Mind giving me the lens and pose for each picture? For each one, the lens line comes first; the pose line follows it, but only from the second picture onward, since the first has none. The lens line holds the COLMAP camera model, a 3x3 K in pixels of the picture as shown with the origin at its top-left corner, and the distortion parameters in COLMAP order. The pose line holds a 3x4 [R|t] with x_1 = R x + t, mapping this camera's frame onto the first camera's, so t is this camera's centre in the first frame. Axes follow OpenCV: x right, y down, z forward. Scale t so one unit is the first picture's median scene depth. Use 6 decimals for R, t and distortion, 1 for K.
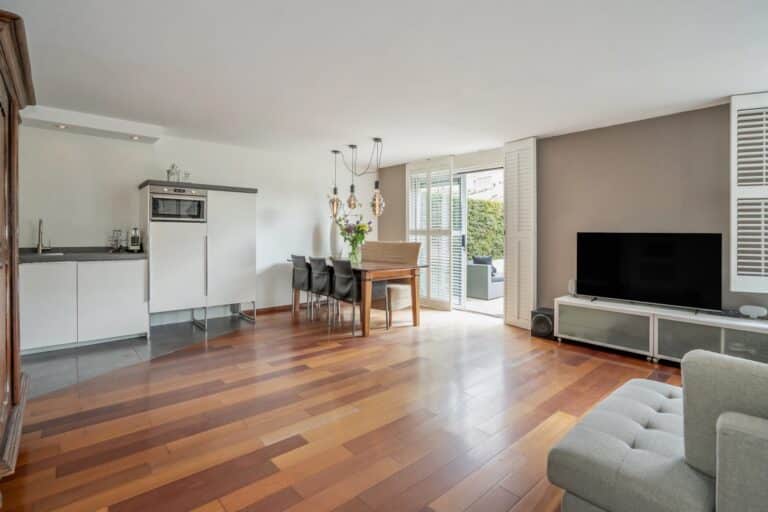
lens RADIAL K [[368.6, 0, 383.4], [0, 368.6, 237.3], [0, 0, 1]] dist [-0.019023, 0.000177]
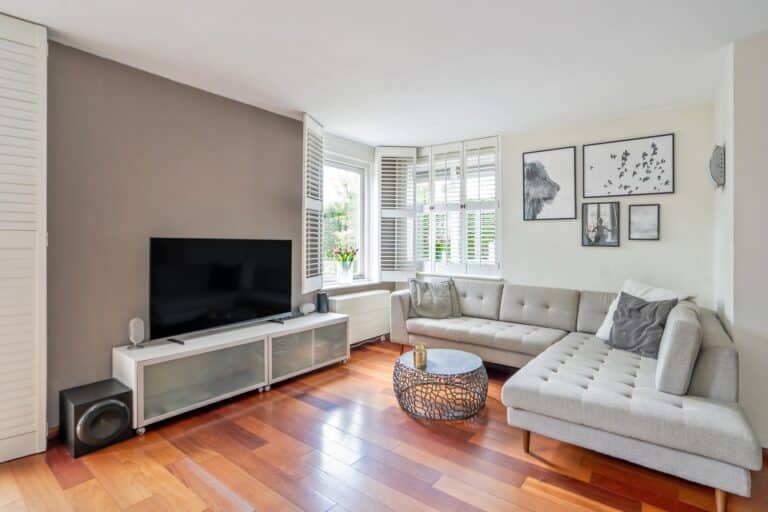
lens RADIAL K [[379.4, 0, 388.9], [0, 379.4, 240.0], [0, 0, 1]] dist [-0.013448, 0.000583]
pose [[-0.194157, -0.008549, 0.980933, -0.150059], [-0.003995, 0.999961, 0.007924, -0.016032], [-0.980962, -0.002380, -0.194184, 0.748430]]
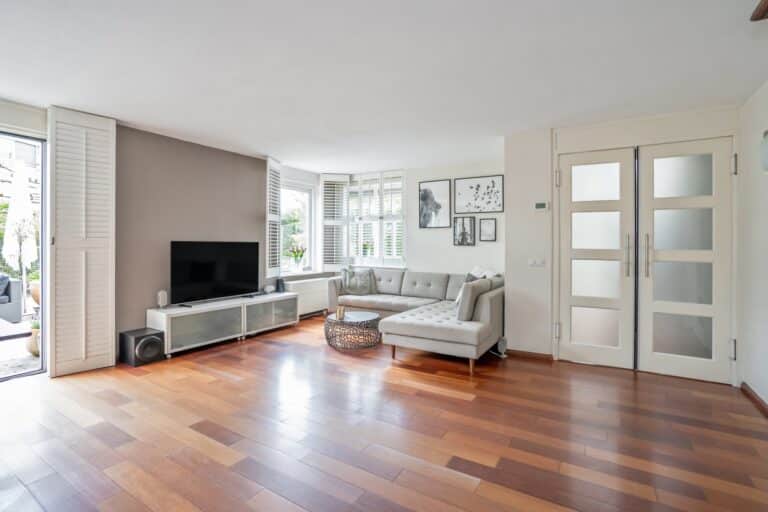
lens RADIAL K [[368.6, 0, 383.4], [0, 368.6, 237.3], [0, 0, 1]] dist [-0.019023, 0.000177]
pose [[-0.286234, 0.003147, 0.958155, -0.568755], [-0.000983, 0.999993, -0.003578, -0.020381], [-0.958159, -0.001966, -0.286229, 0.749547]]
